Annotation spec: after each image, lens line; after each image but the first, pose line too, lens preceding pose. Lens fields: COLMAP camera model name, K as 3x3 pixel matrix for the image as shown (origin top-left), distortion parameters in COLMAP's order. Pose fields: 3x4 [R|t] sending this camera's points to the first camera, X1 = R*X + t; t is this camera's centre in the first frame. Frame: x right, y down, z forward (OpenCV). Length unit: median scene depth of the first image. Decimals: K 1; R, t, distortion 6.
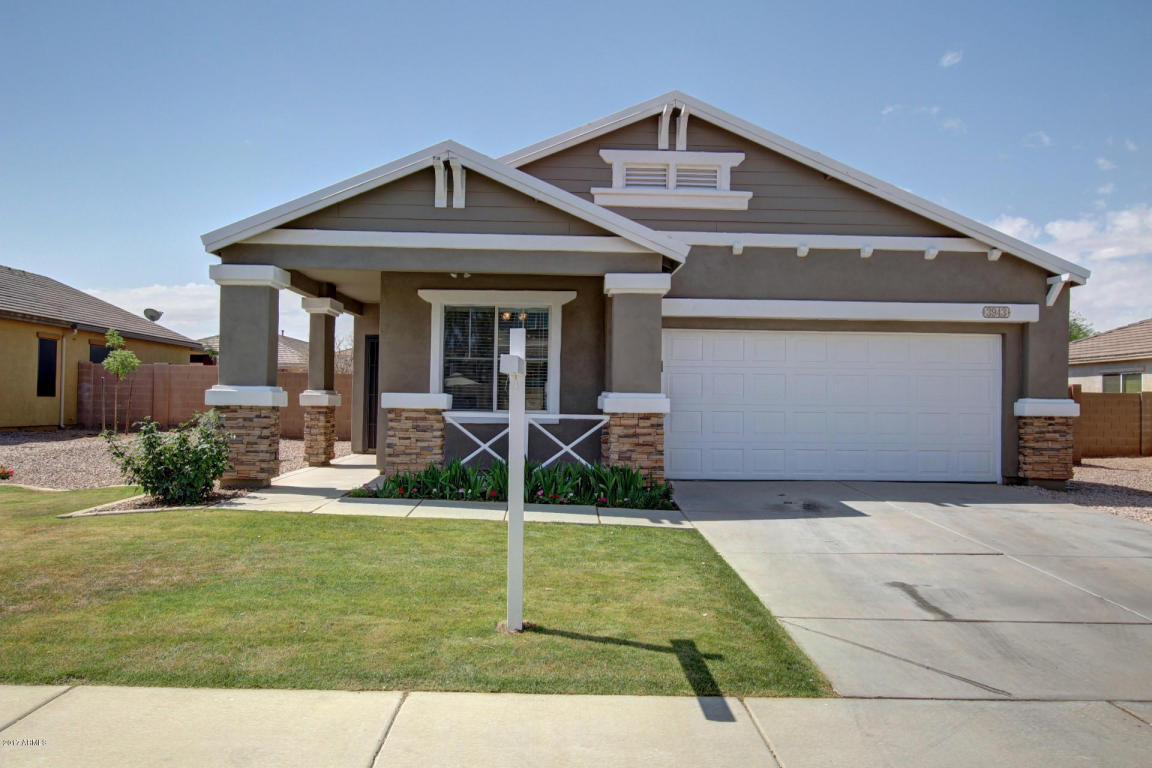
lens RADIAL K [[802.3, 0, 548.1], [0, 802.3, 382.3], [0, 0, 1]] dist [-0.012615, 0.005689]
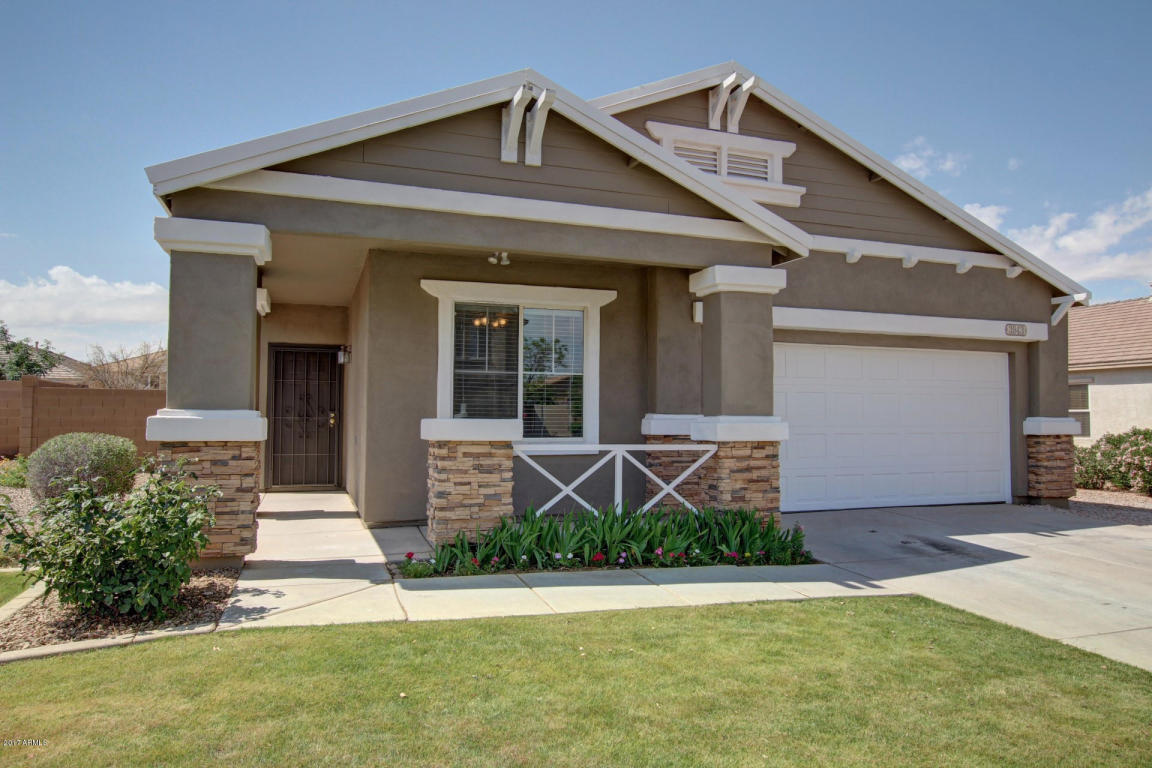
lens RADIAL K [[738.0, 0, 549.6], [0, 738.0, 386.2], [0, 0, 1]] dist [-0.015589, 0.009314]
pose [[0.951073, 0.004222, 0.308937, -0.268171], [0.001115, 0.999853, -0.017096, -0.003658], [-0.308964, 0.016604, 0.950929, 0.316795]]
